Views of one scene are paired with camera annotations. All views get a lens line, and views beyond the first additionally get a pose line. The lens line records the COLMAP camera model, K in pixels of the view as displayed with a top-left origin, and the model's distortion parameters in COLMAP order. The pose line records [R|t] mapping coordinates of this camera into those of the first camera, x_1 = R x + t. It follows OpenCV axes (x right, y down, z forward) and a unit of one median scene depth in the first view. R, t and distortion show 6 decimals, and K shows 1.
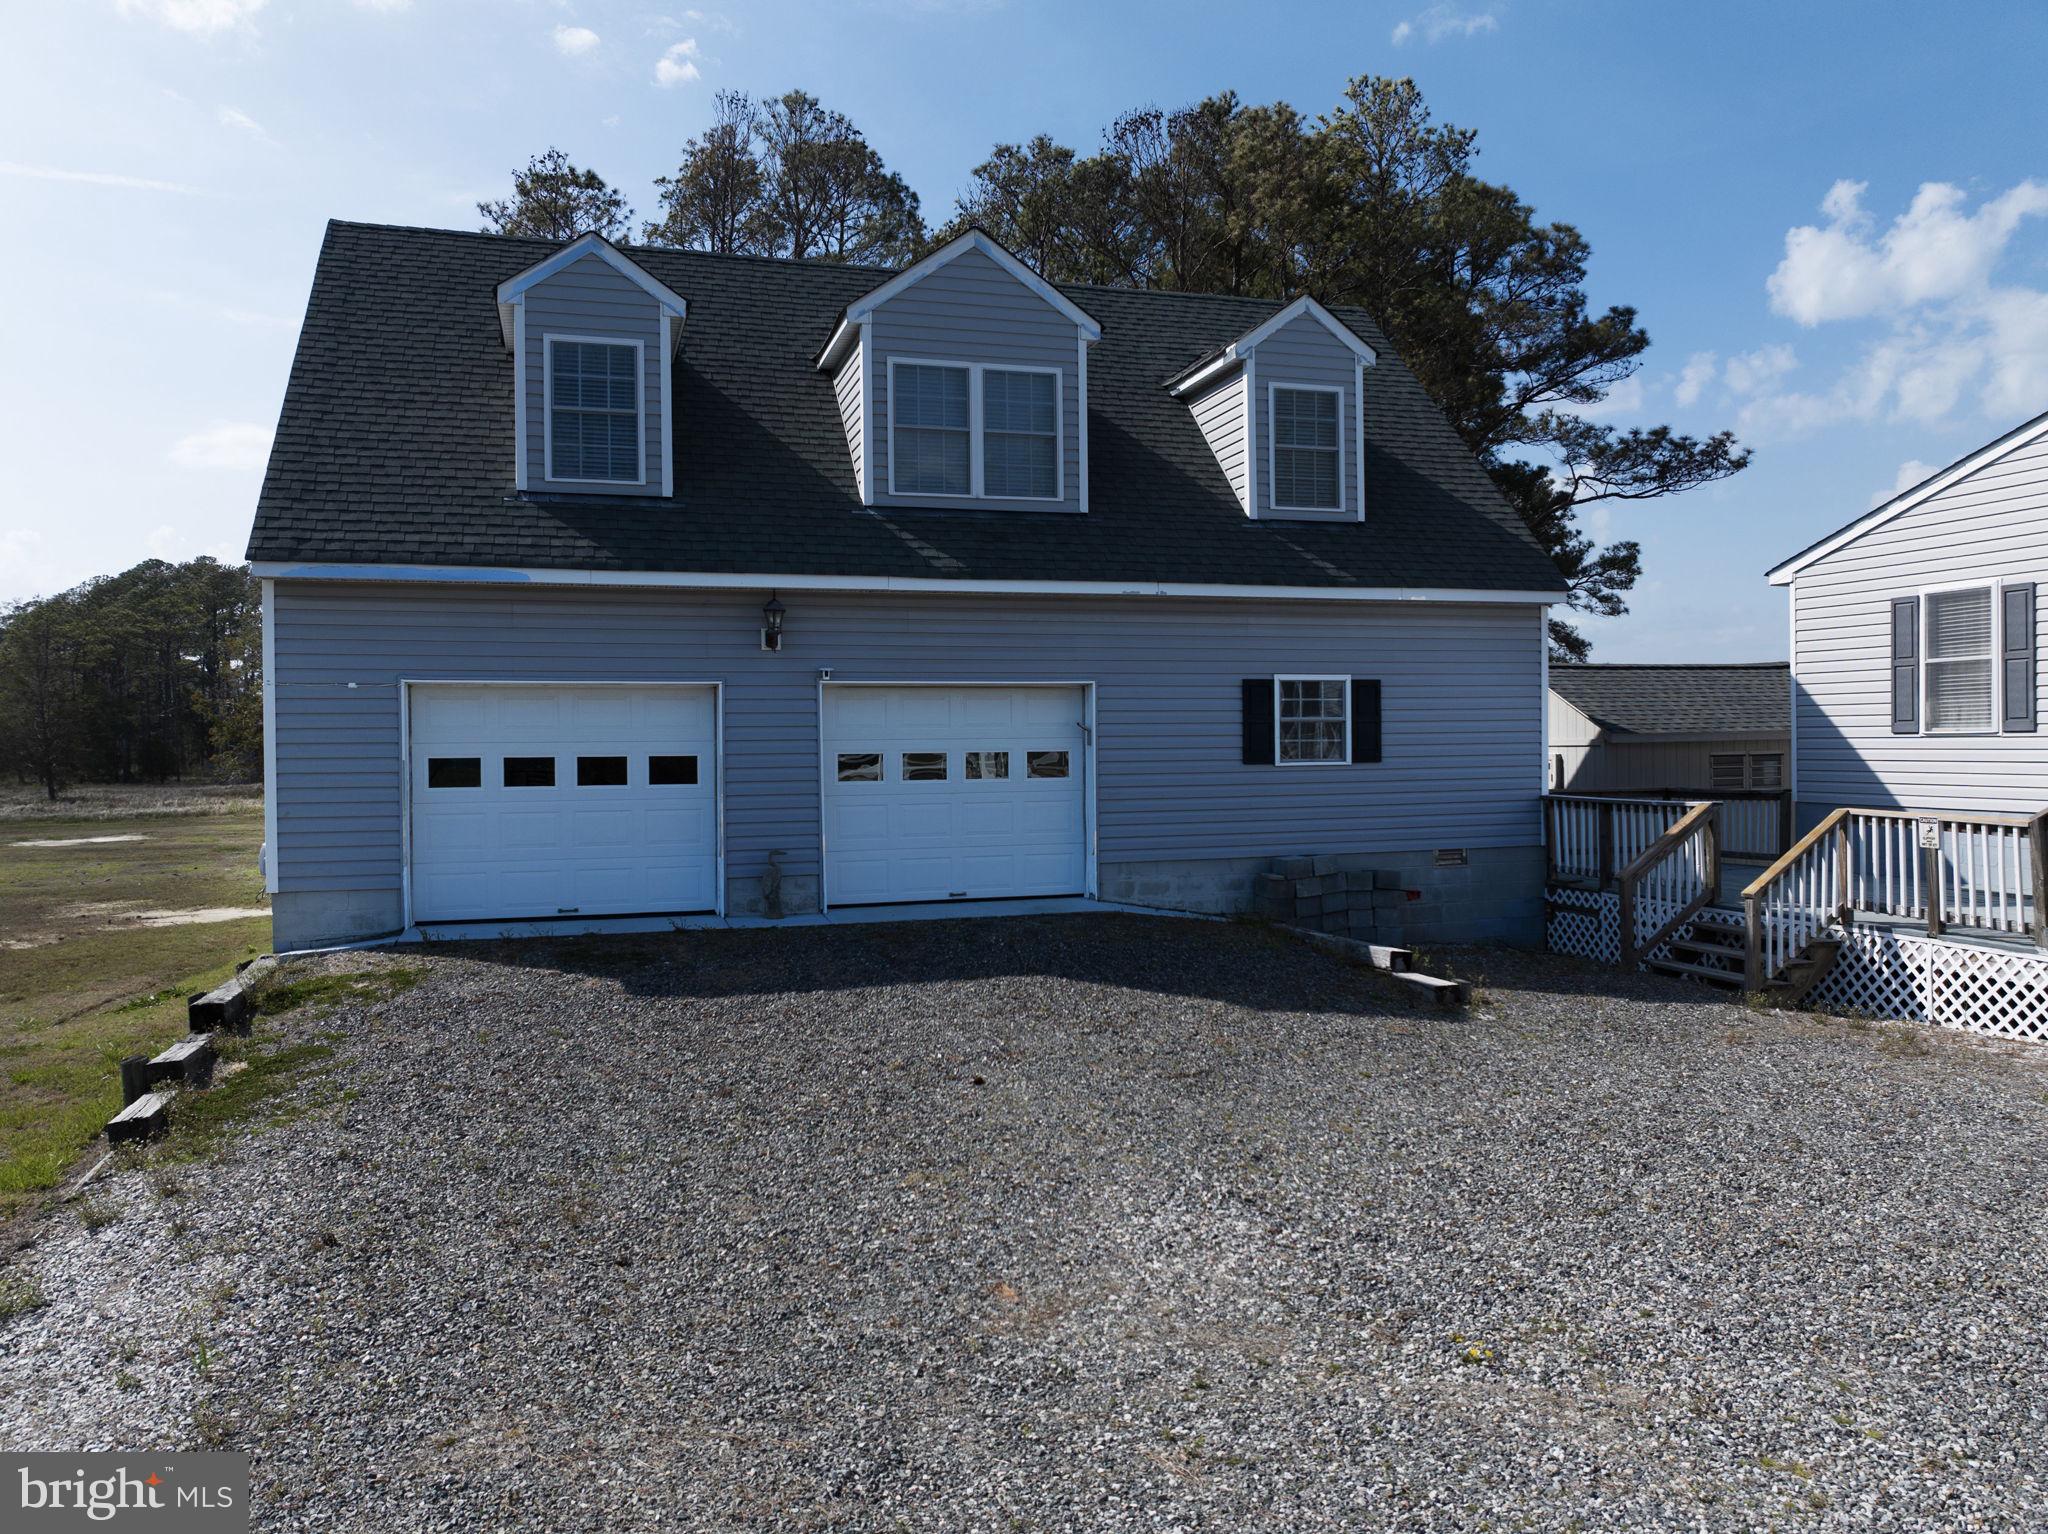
lens RADIAL K [[1427.9, 0, 1024.0], [0, 1427.9, 767.0], [0, 0, 1]] dist [-0.026108, 0.000168]
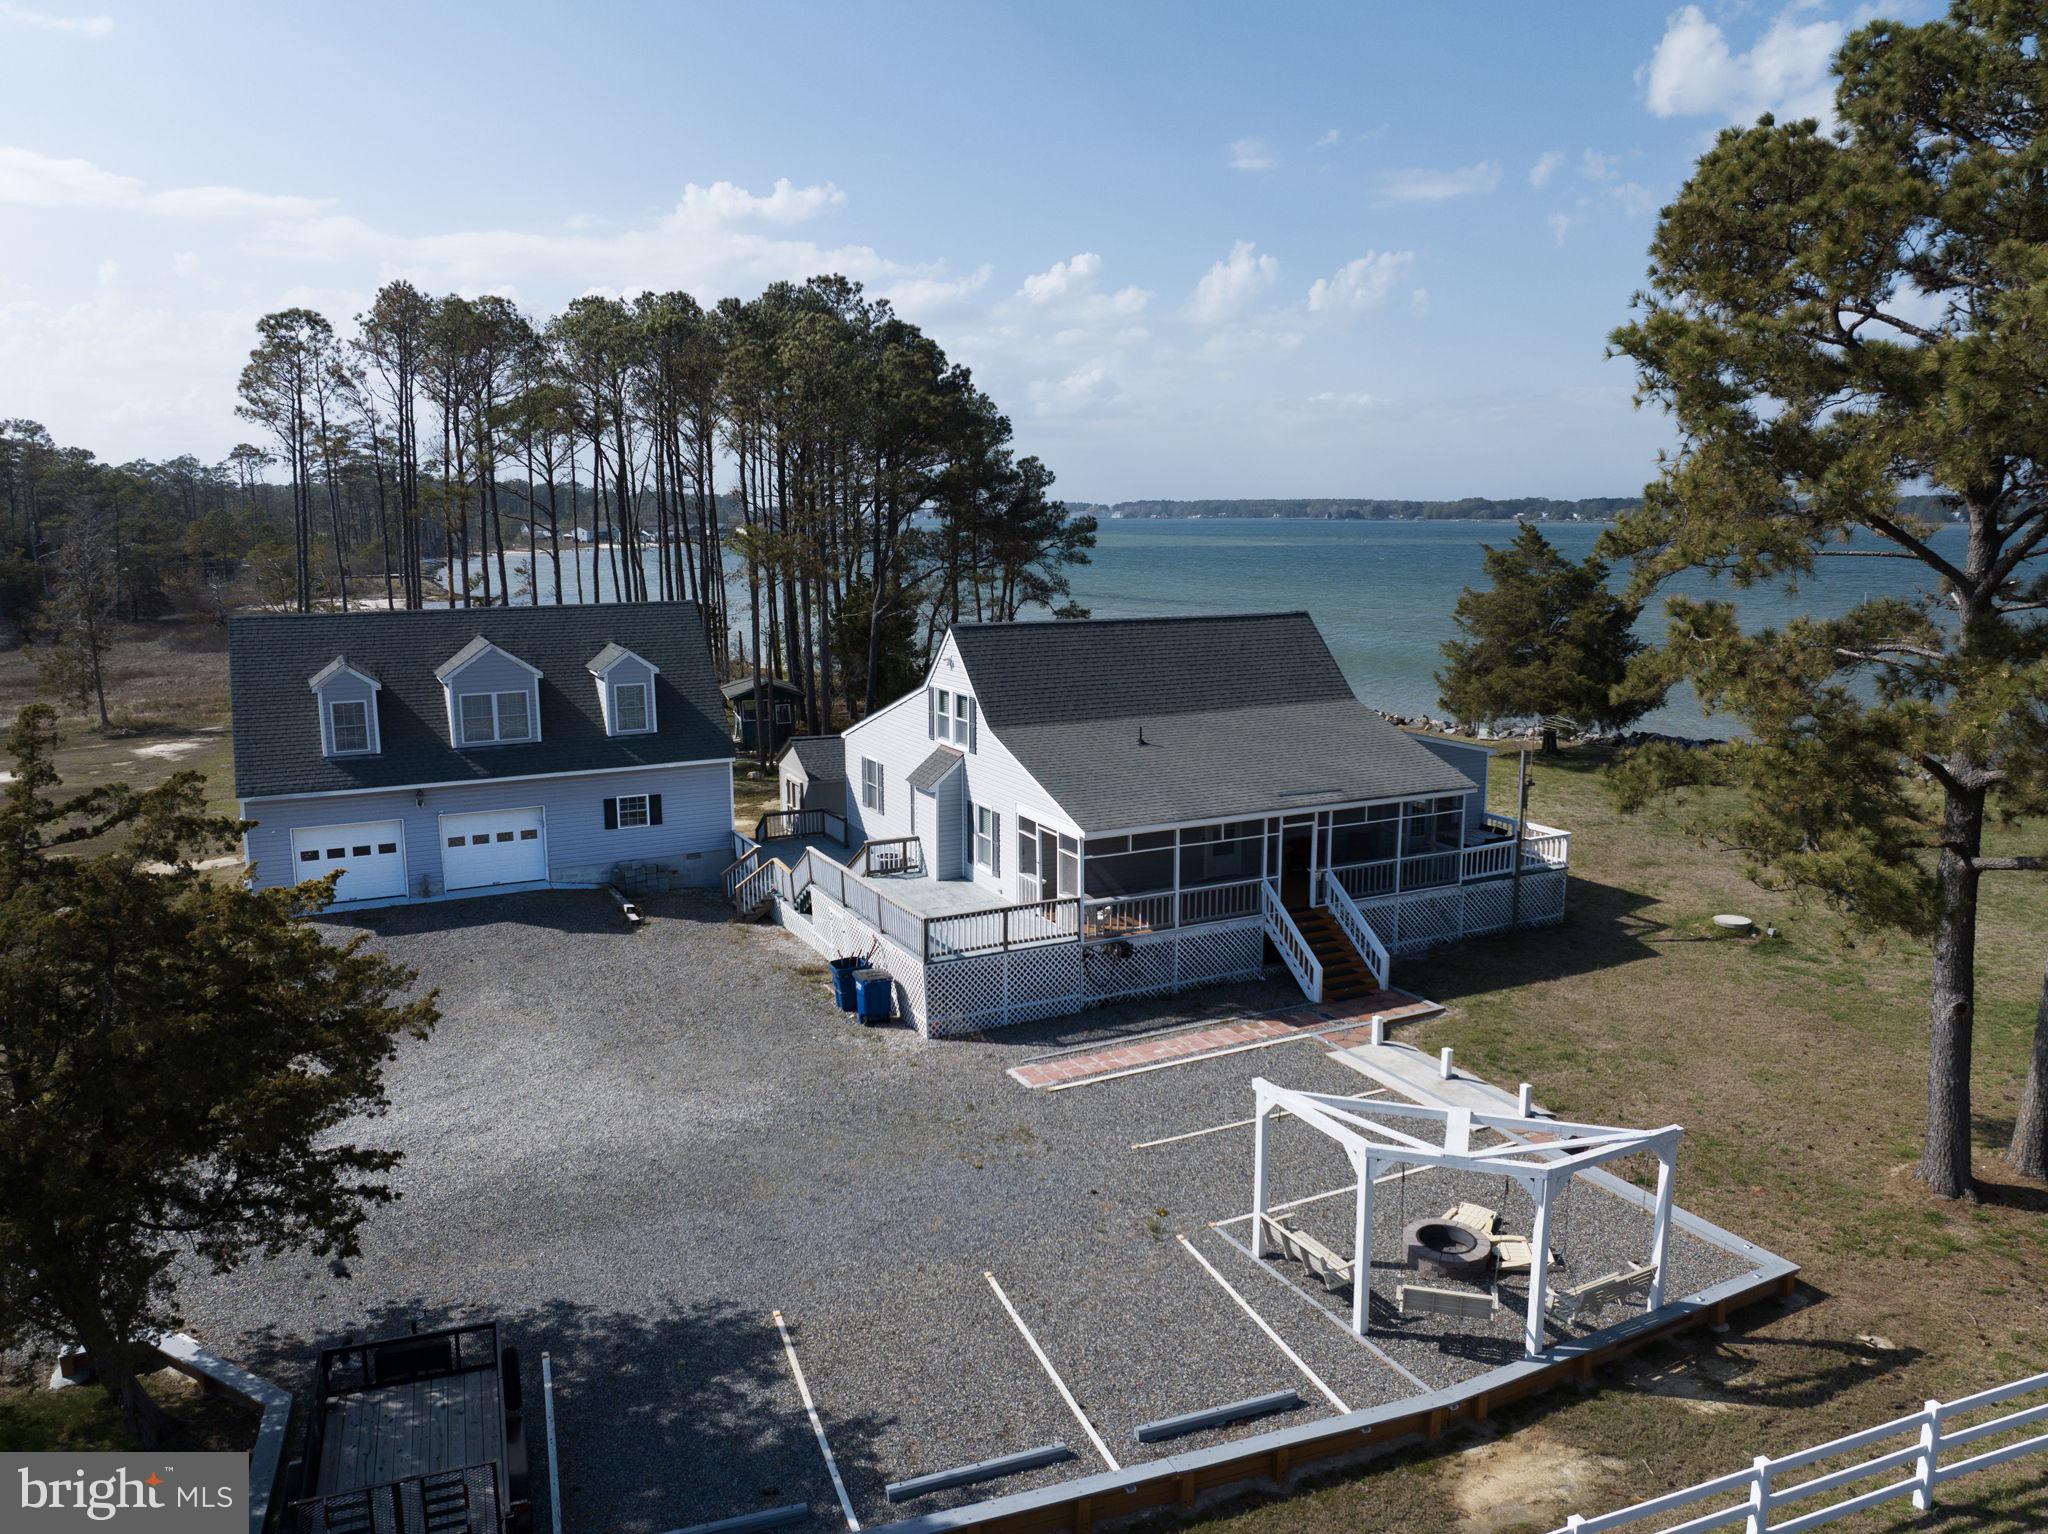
lens RADIAL K [[1427.9, 0, 1024.0], [0, 1427.9, 767.0], [0, 0, 1]] dist [-0.026108, 0.000168]
pose [[0.986187, -0.020636, 0.164343, 0.534715], [-0.006042, 0.987066, 0.160198, -0.604201], [-0.165523, -0.158978, 0.973308, -1.911350]]
